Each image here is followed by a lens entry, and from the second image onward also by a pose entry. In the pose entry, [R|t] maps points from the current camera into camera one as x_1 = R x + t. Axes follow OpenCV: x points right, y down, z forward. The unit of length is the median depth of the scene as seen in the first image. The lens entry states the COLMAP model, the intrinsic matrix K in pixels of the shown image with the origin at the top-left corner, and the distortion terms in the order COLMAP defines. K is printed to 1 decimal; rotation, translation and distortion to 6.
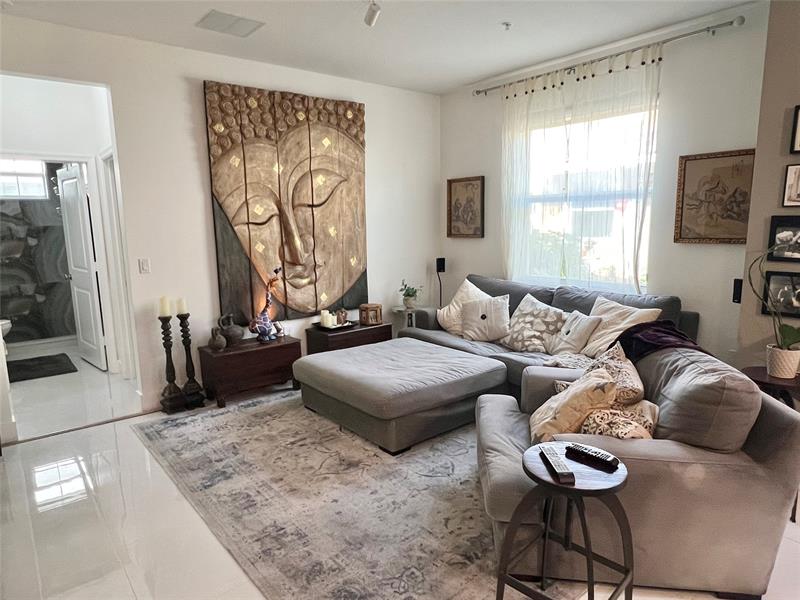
lens RADIAL K [[507.2, 0, 400.0], [0, 507.2, 300.0], [0, 0, 1]] dist [0.002165, -0.000395]
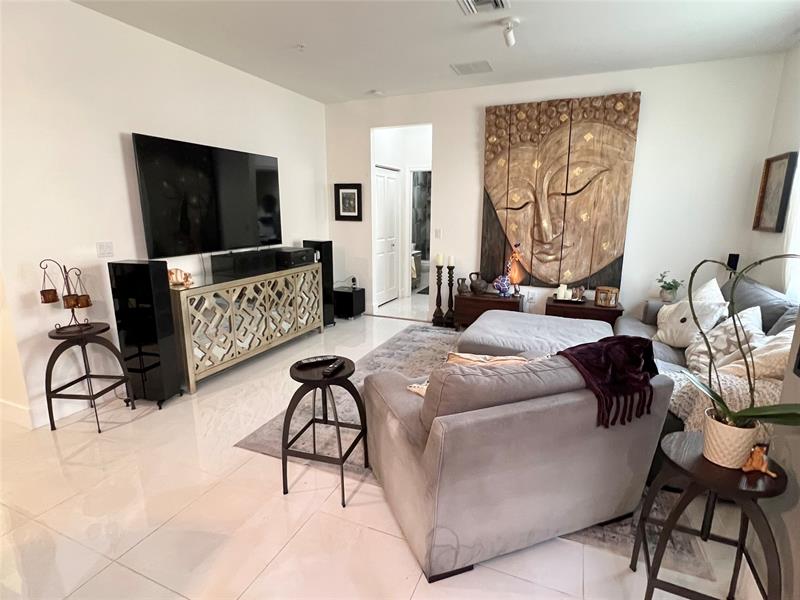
lens RADIAL K [[426.1, 0, 395.6], [0, 426.1, 303.4], [0, 0, 1]] dist [-0.003647, 0.000365]
pose [[0.462640, 0.212781, -0.860633, 0.568608], [-0.146227, 0.975789, 0.162646, -0.043603], [0.874404, 0.050601, 0.482553, 0.198097]]
